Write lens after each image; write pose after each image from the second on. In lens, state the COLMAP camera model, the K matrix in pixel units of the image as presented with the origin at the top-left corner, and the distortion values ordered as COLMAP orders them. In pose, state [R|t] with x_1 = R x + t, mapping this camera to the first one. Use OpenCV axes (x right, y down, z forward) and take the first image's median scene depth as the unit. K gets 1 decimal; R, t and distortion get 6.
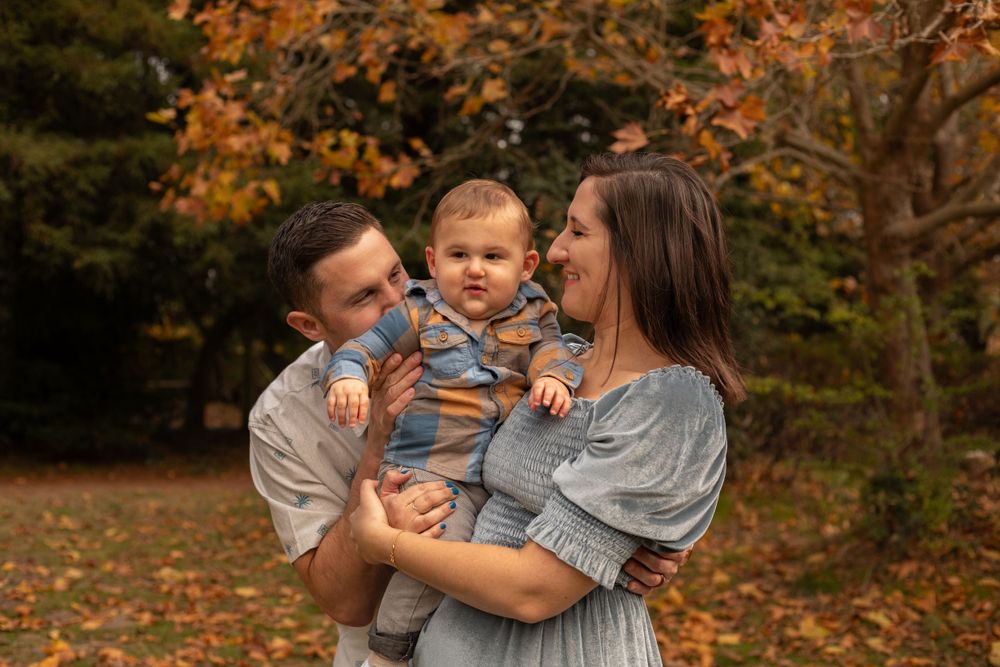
lens RADIAL K [[1435.3, 0, 498.8], [0, 1435.3, 327.7], [0, 0, 1]] dist [-0.096702, -0.096482]
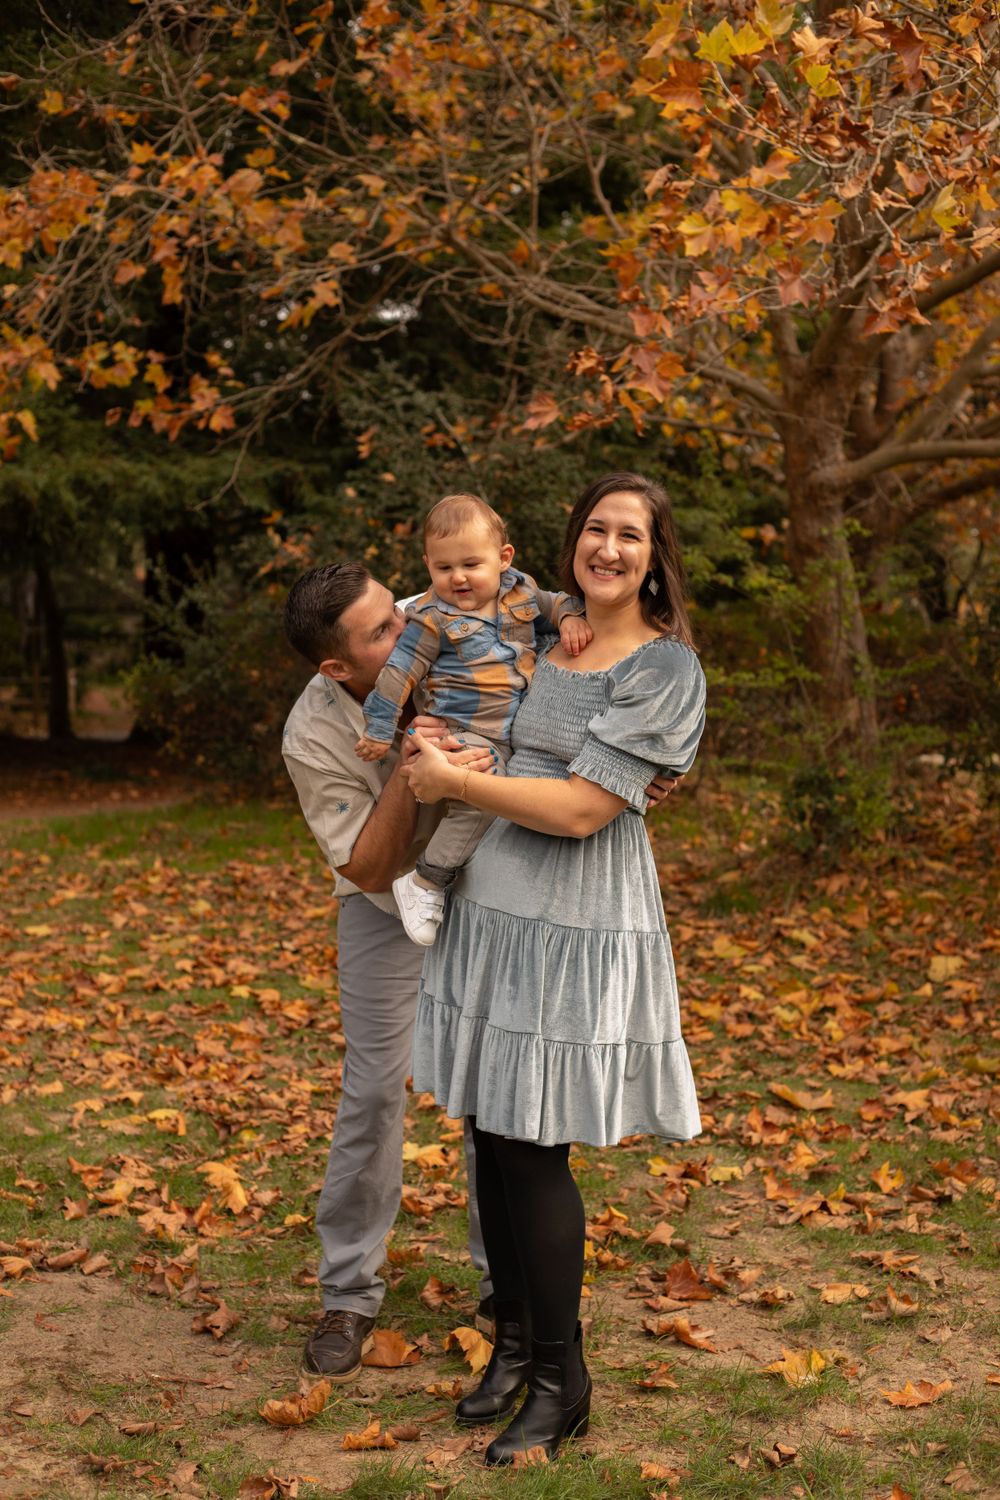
lens RADIAL K [[2128.1, 0, 500.0], [0, 2128.1, 750.0], [0, 0, 1]] dist [-0.107108, -0.004309]
pose [[0.993190, -0.016548, 0.115325, -0.054750], [0.007978, 0.997198, 0.074376, -0.004445], [-0.116232, -0.072950, 0.990539, -0.218537]]
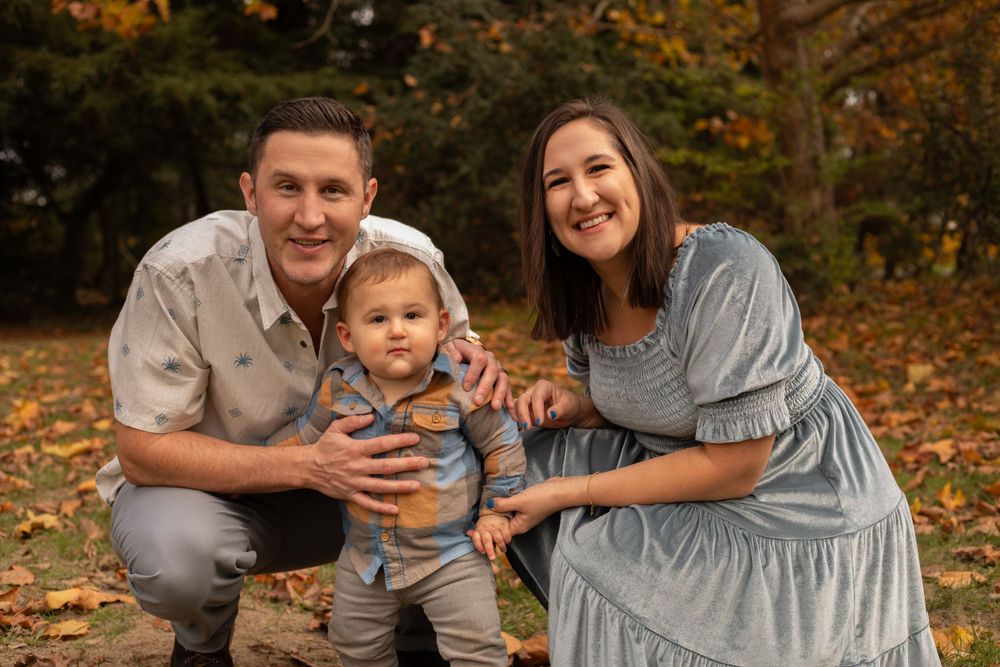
lens RADIAL K [[1435.3, 0, 498.8], [0, 1435.3, 327.7], [0, 0, 1]] dist [-0.096702, -0.096482]
pose [[0.993577, -0.043585, 0.104427, -0.061479], [0.035719, 0.996464, 0.076047, 0.082434], [-0.107372, -0.071829, 0.991621, -0.039982]]
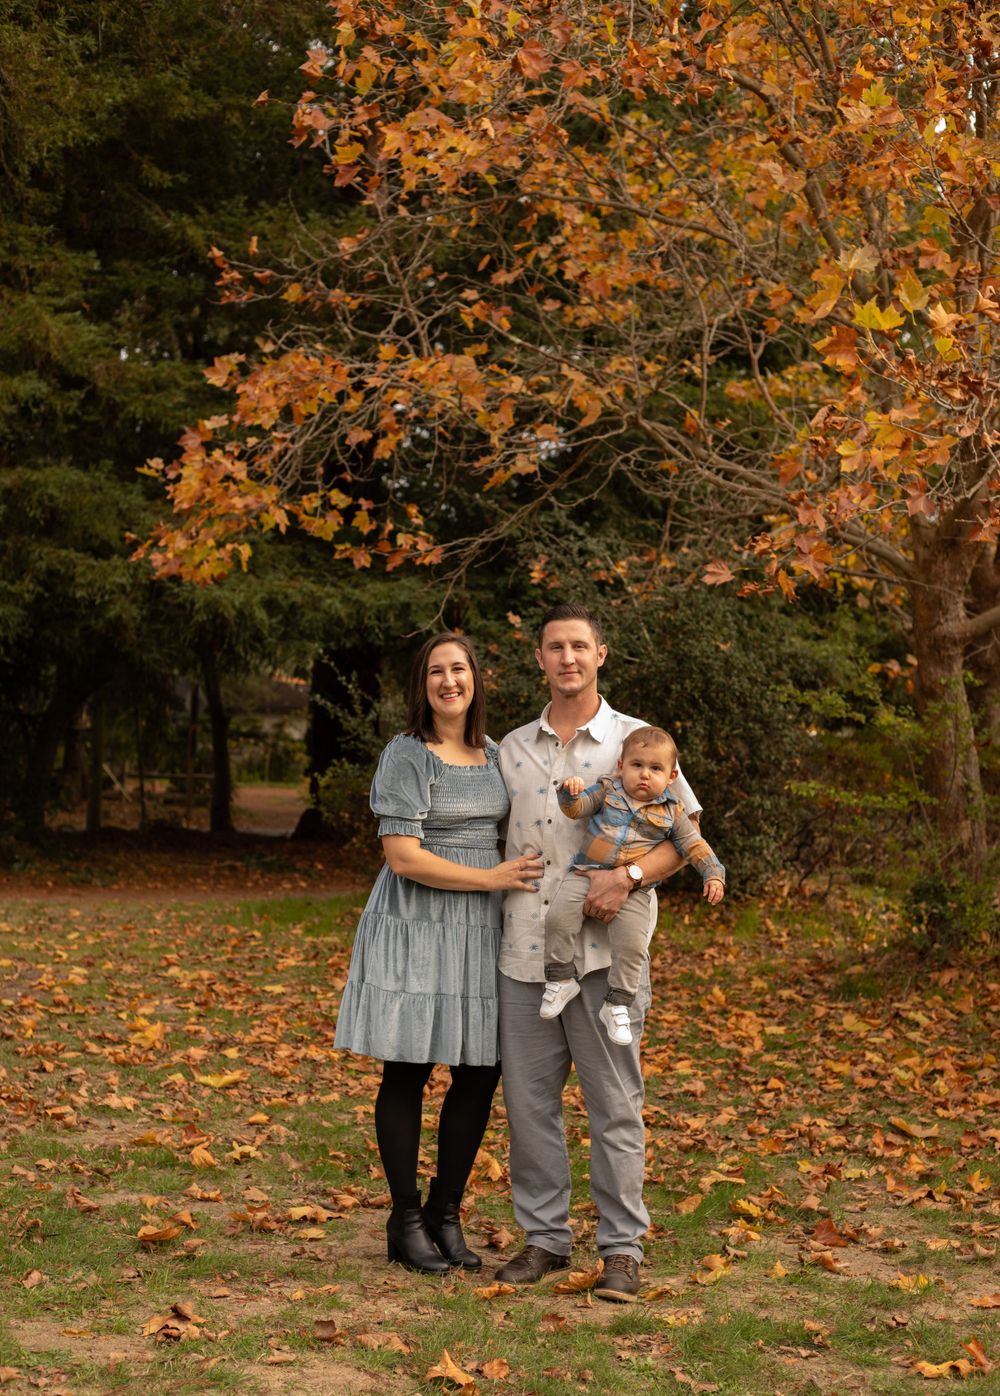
lens RADIAL K [[2120.3, 0, 500.8], [0, 2120.3, 710.3], [0, 0, 1]] dist [-0.110715, 0.021779]
pose [[0.997844, 0.026040, 0.060239, -0.117220], [-0.026378, 0.999640, 0.004817, -0.015081], [-0.060092, -0.006396, 0.998172, -0.449100]]
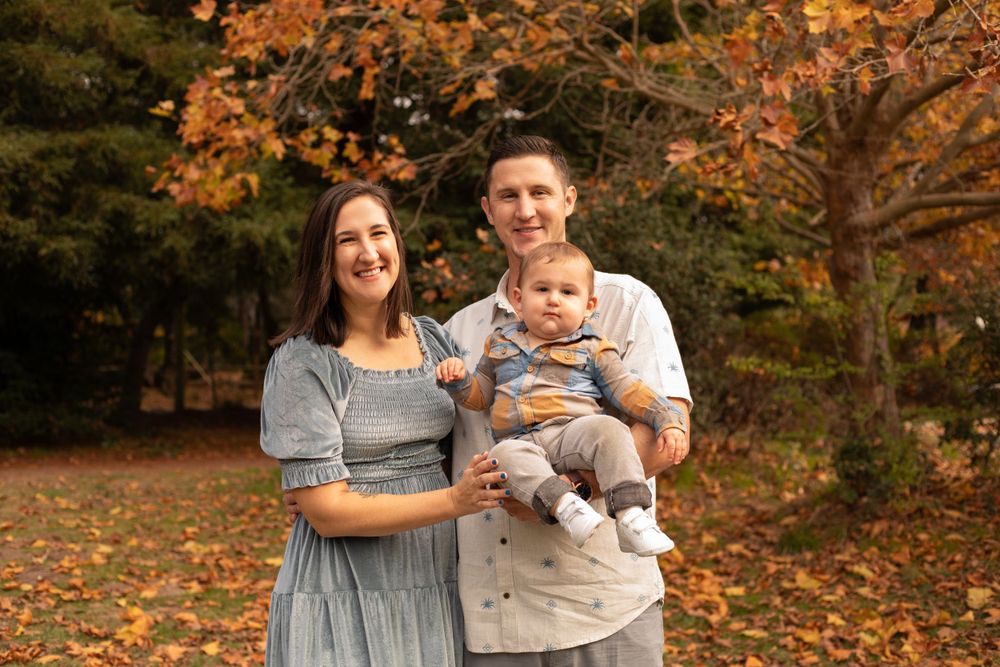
lens RADIAL K [[1425.1, 0, 495.6], [0, 1425.1, 331.1], [0, 0, 1]] dist [-0.098754, -0.097886]
pose [[0.997426, -0.010675, 0.070905, -0.086951], [0.009526, 0.999818, 0.016526, -0.004748], [-0.071069, -0.015808, 0.997346, -0.077610]]
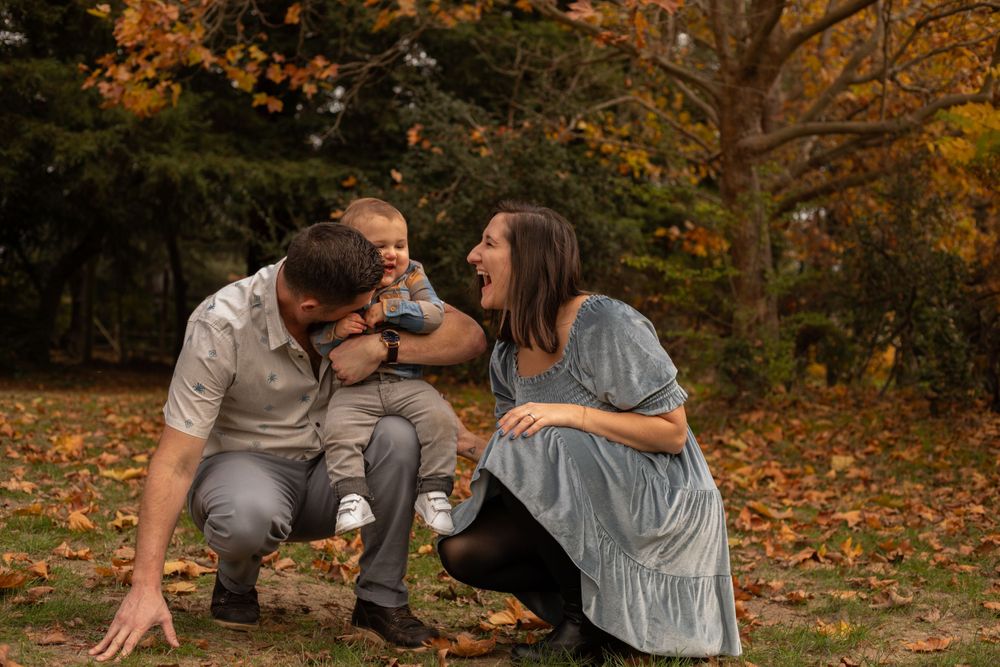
lens RADIAL K [[1425.1, 0, 495.6], [0, 1425.1, 331.1], [0, 0, 1]] dist [-0.098754, -0.097886]
pose [[0.989966, 0.028034, 0.138499, -0.098717], [-0.030427, 0.999422, 0.015193, 0.084943], [-0.137993, -0.019255, 0.990246, -0.161179]]
